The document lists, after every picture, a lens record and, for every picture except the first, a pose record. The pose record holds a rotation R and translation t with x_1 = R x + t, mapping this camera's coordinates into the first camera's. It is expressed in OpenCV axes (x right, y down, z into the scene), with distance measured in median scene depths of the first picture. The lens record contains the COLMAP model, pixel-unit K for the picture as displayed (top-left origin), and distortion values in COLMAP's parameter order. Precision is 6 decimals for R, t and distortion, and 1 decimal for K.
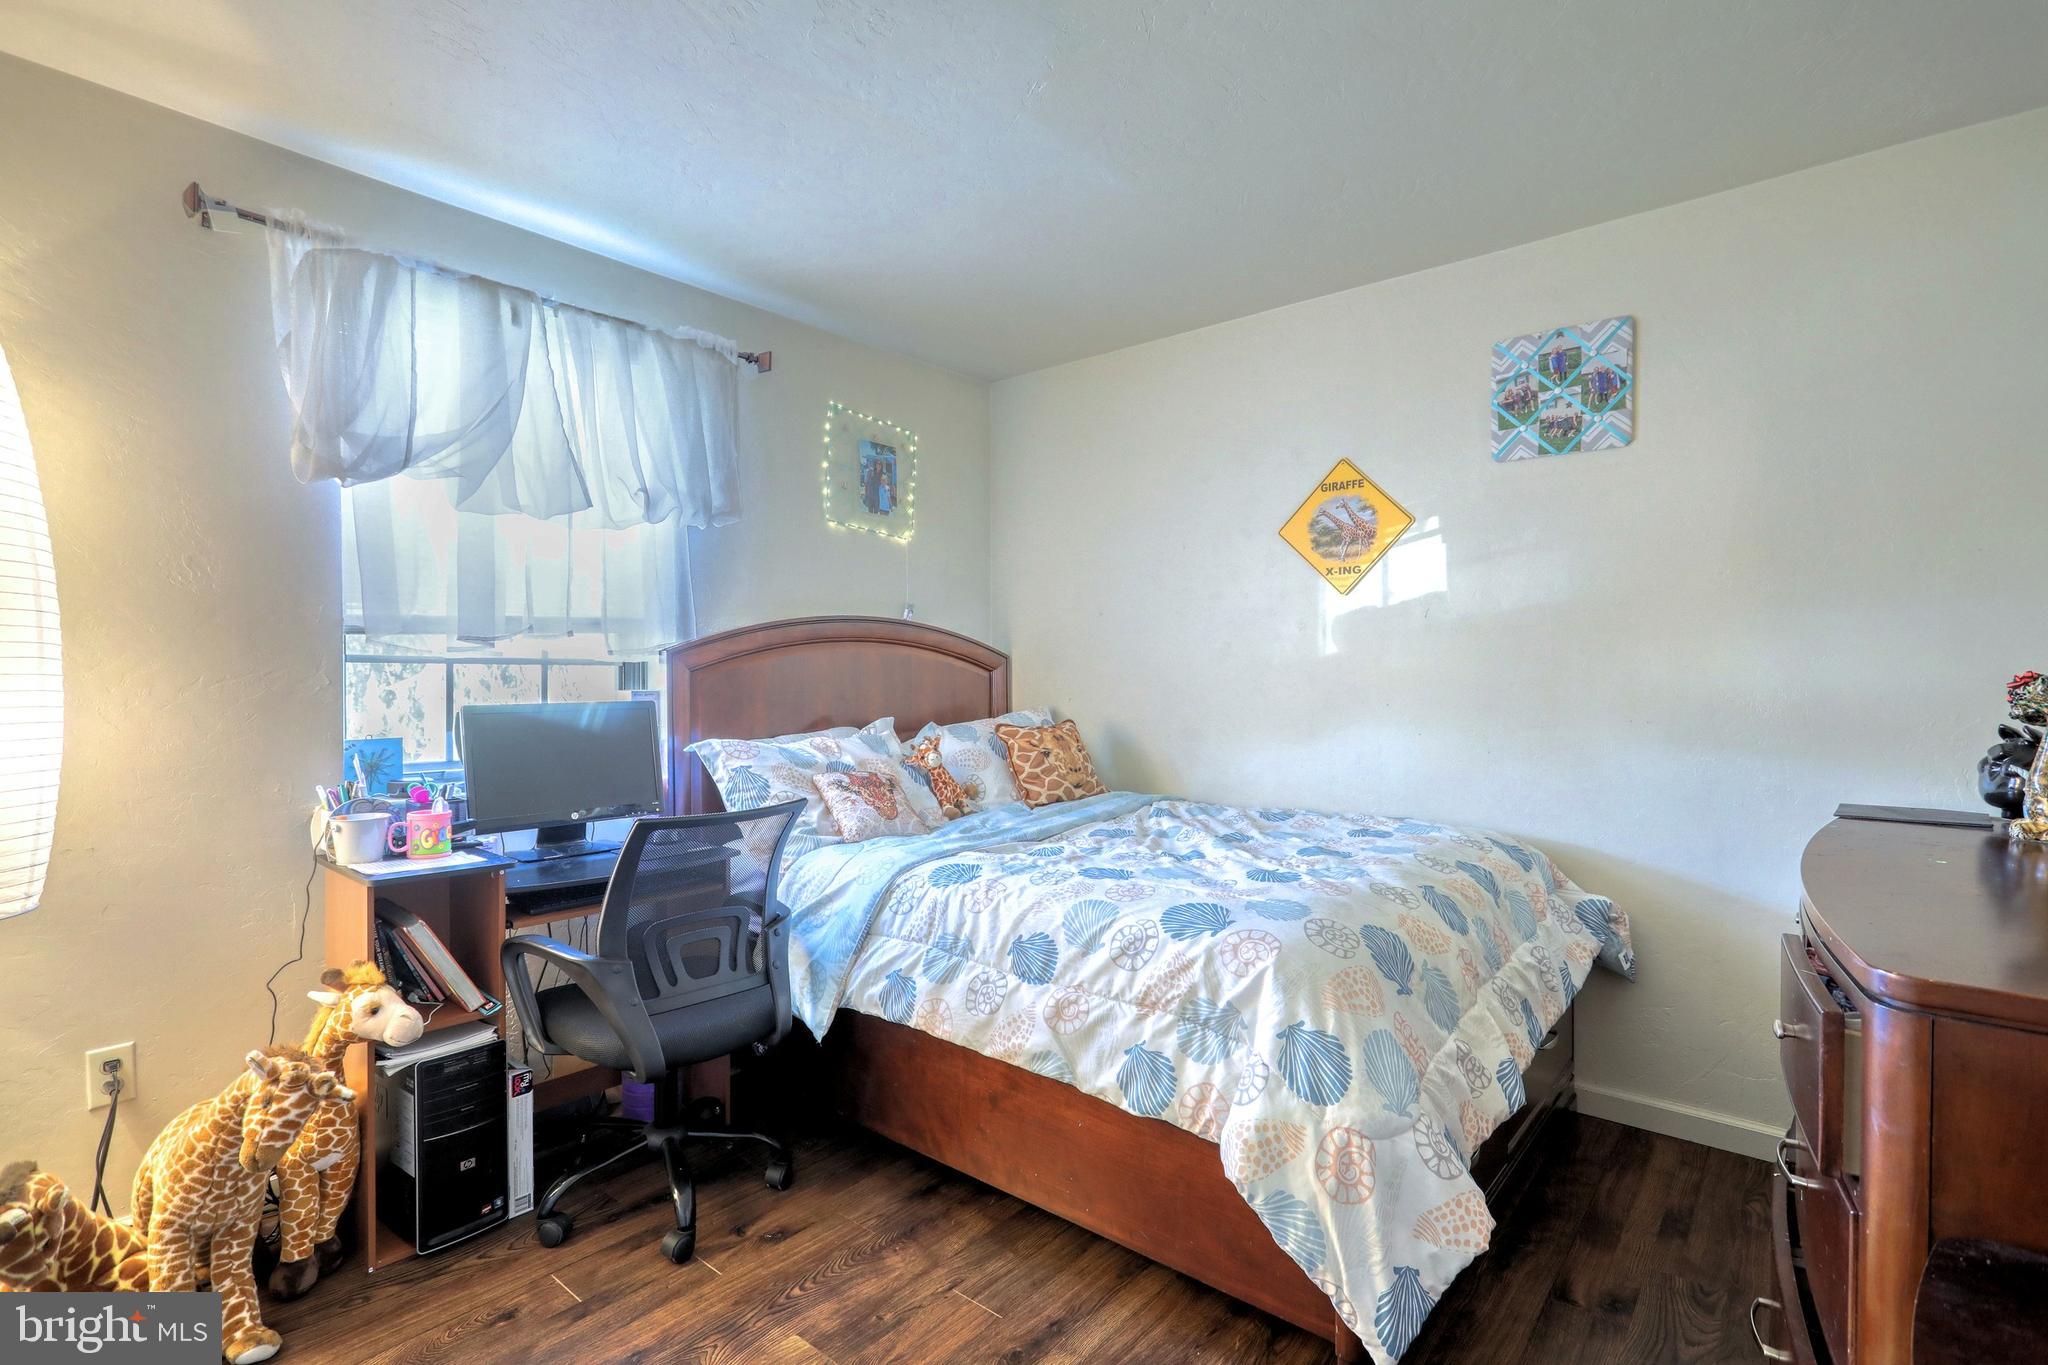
lens RADIAL K [[969.8, 0, 1024.0], [0, 969.8, 682.5], [0, 0, 1]] dist [0.000775, -0.000253]
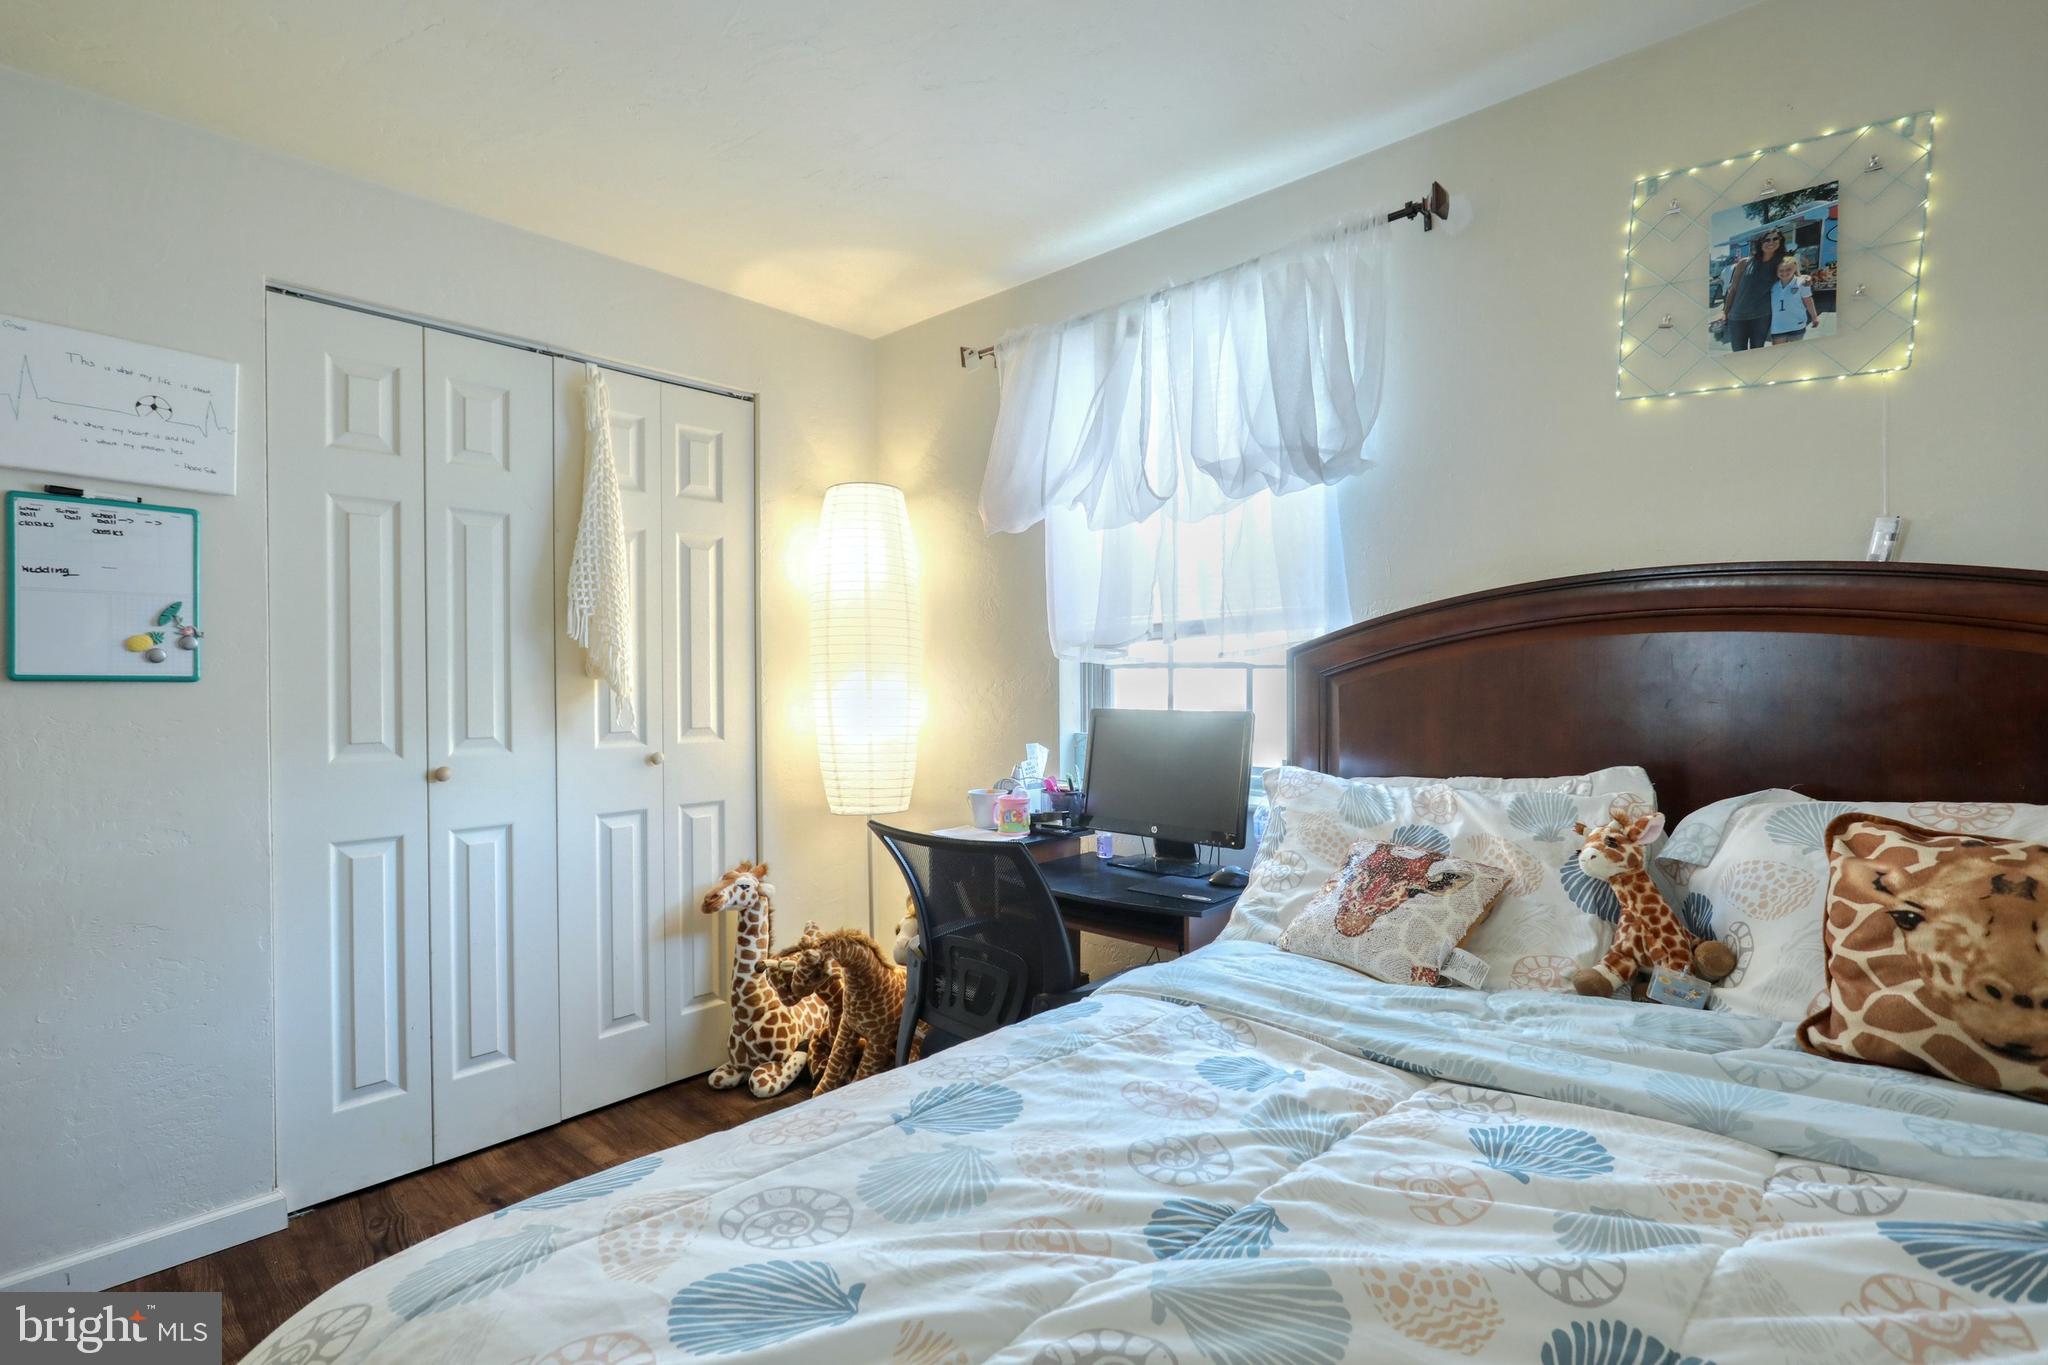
lens RADIAL K [[969.8, 0, 1024.0], [0, 969.8, 682.5], [0, 0, 1]] dist [0.000775, -0.000253]
pose [[-0.052842, 0.013775, -0.998508, 0.379063], [-0.004176, 0.999893, 0.014015, -0.013073], [0.998594, 0.004910, -0.052779, 0.709657]]
